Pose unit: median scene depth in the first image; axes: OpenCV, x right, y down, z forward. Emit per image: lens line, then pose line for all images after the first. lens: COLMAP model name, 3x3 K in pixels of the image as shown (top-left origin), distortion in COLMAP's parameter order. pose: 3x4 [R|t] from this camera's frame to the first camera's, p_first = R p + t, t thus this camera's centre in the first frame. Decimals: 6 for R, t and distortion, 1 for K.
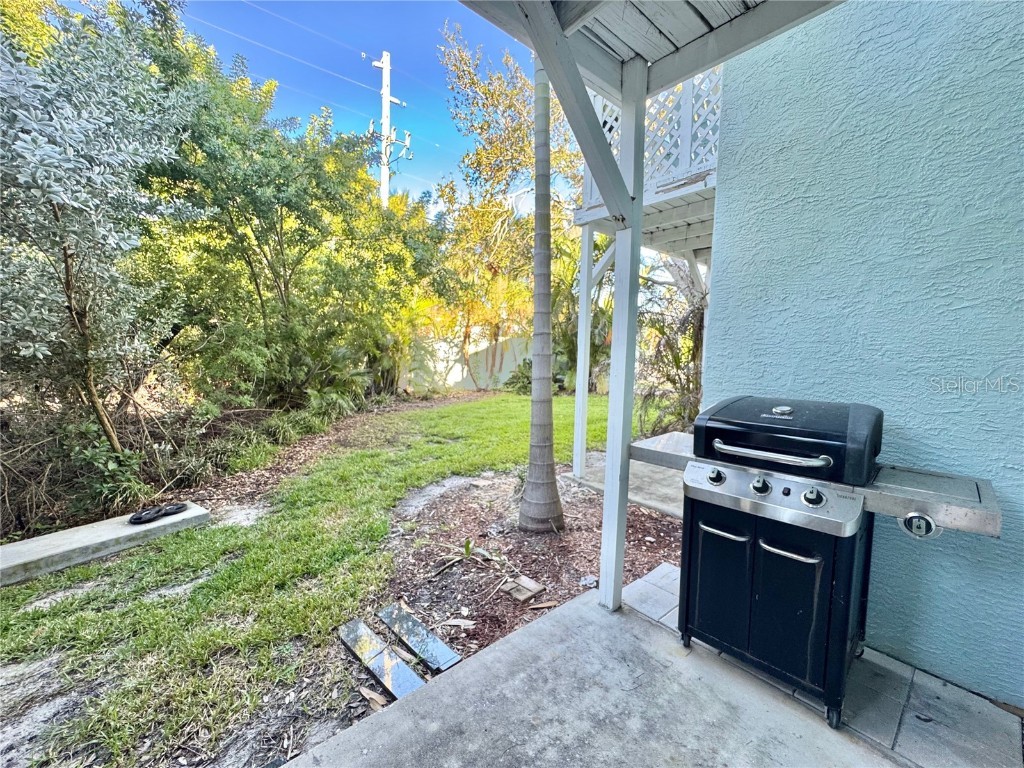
lens RADIAL K [[418.2, 0, 511.3], [0, 418.2, 380.5], [0, 0, 1]] dist [0.000257, 0.000024]
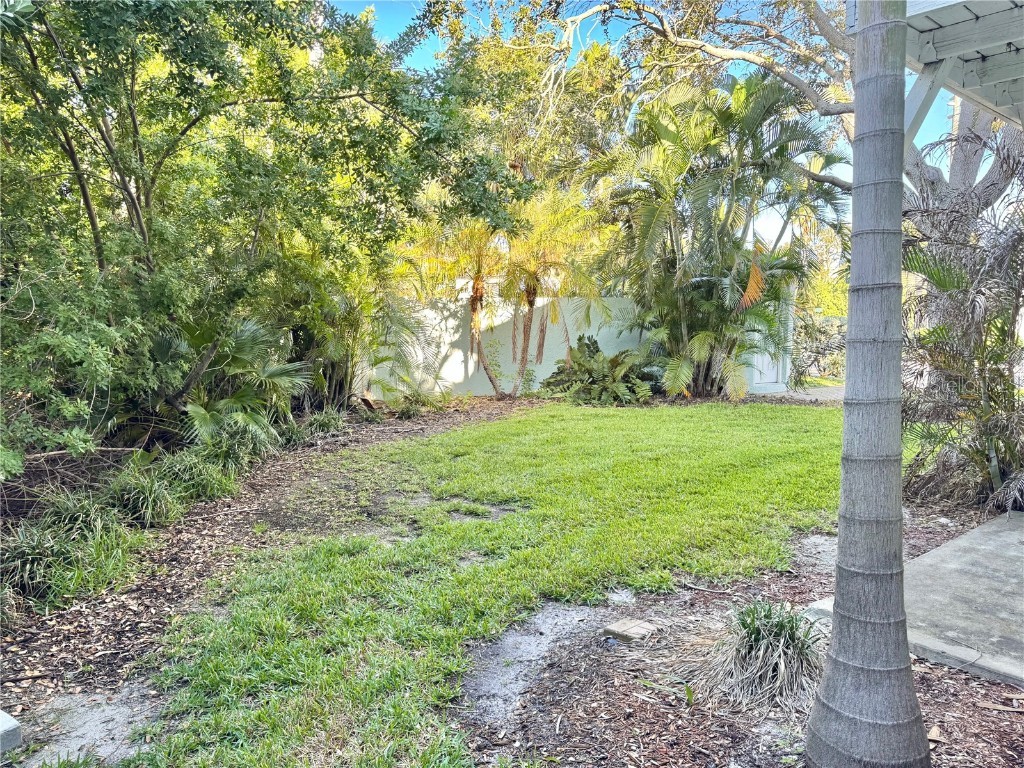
lens RADIAL K [[717.2, 0, 512.0], [0, 717.2, 384.0], [0, 0, 1]] dist [0.067035, -0.093461]
pose [[0.999853, -0.016269, 0.005342, -0.113994], [0.016175, 0.999720, 0.017270, -0.016040], [-0.005621, -0.017181, 0.999837, 0.139720]]
